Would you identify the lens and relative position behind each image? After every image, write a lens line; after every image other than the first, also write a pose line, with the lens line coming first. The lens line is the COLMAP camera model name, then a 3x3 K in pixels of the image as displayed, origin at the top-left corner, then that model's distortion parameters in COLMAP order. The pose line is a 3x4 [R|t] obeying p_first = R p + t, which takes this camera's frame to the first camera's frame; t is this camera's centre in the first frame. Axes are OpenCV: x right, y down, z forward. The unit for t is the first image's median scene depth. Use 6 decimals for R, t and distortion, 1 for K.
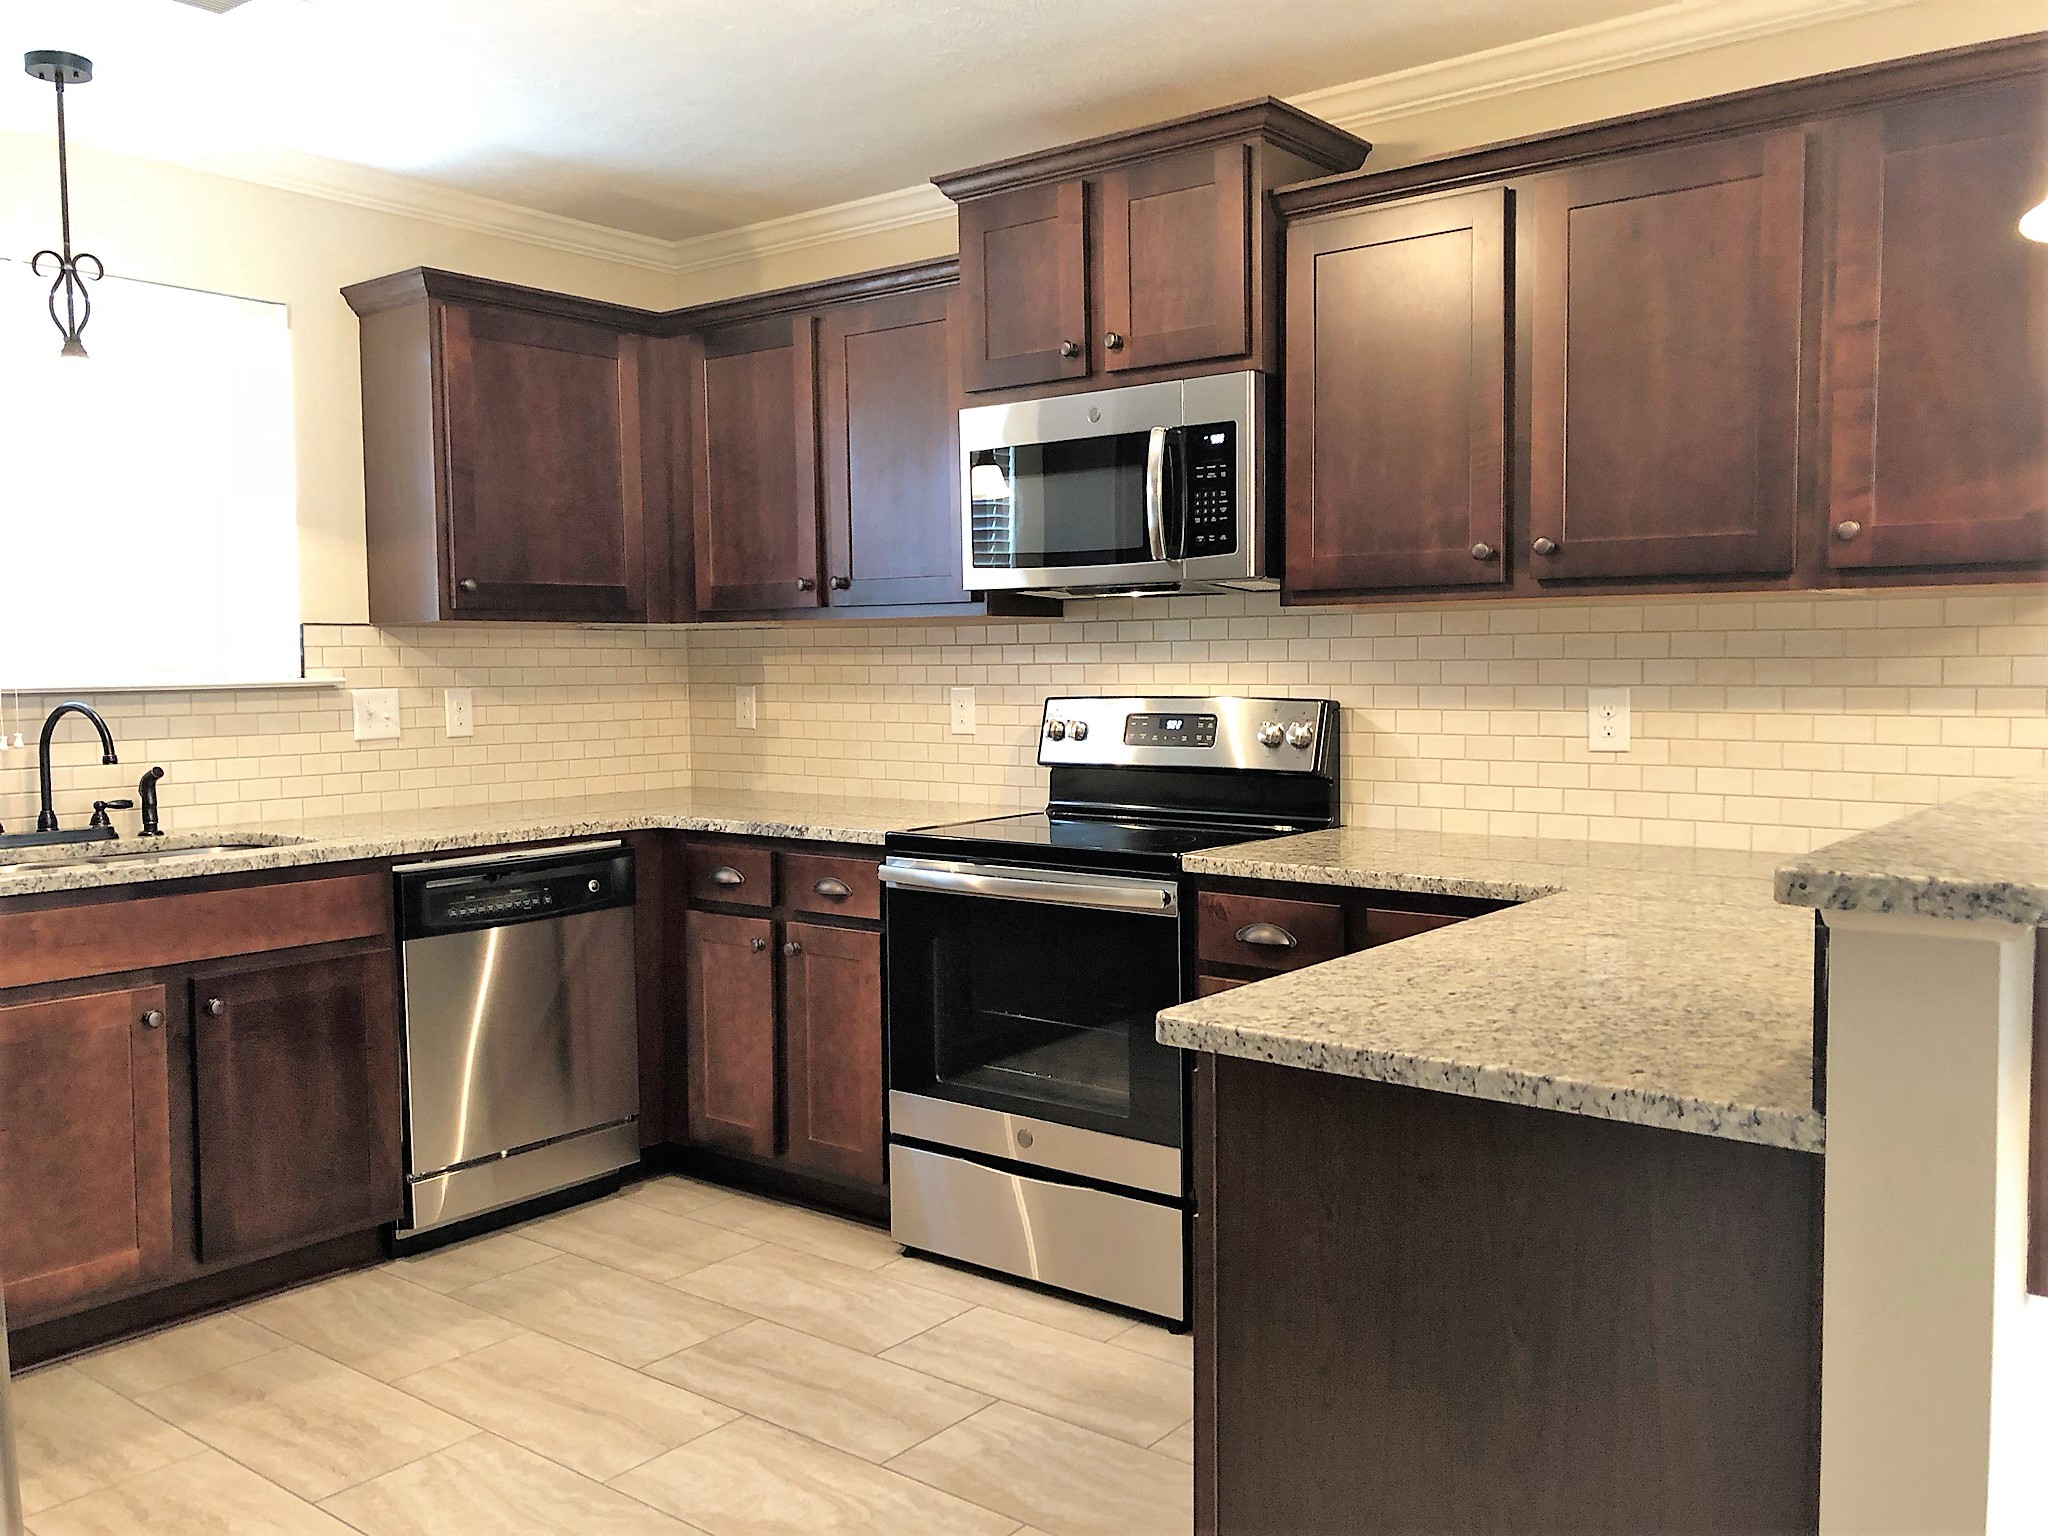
lens RADIAL K [[1768.9, 0, 1024.0], [0, 1768.9, 768.0], [0, 0, 1]] dist [0.040898, 0.000660]
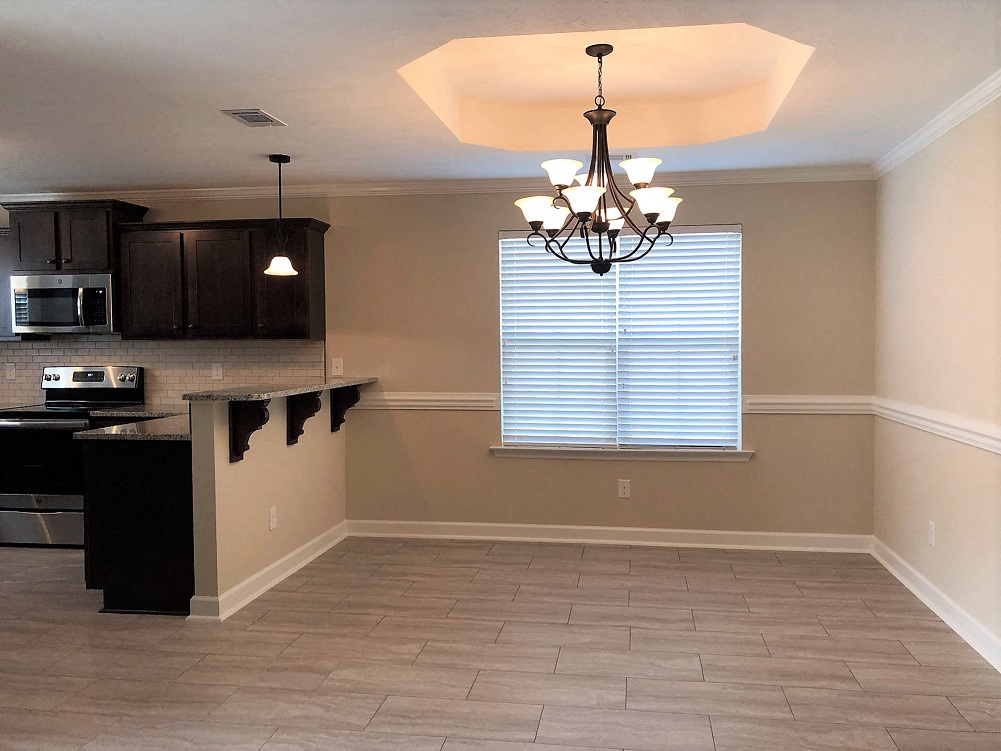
lens RADIAL K [[864.6, 0, 500.5], [0, 864.6, 375.5], [0, 0, 1]] dist [0.040898, 0.000660]
pose [[0.878031, -0.015562, 0.478350, -0.020555], [0.027432, 0.999465, -0.017837, 0.027536], [-0.477816, 0.028783, 0.877988, -0.816359]]
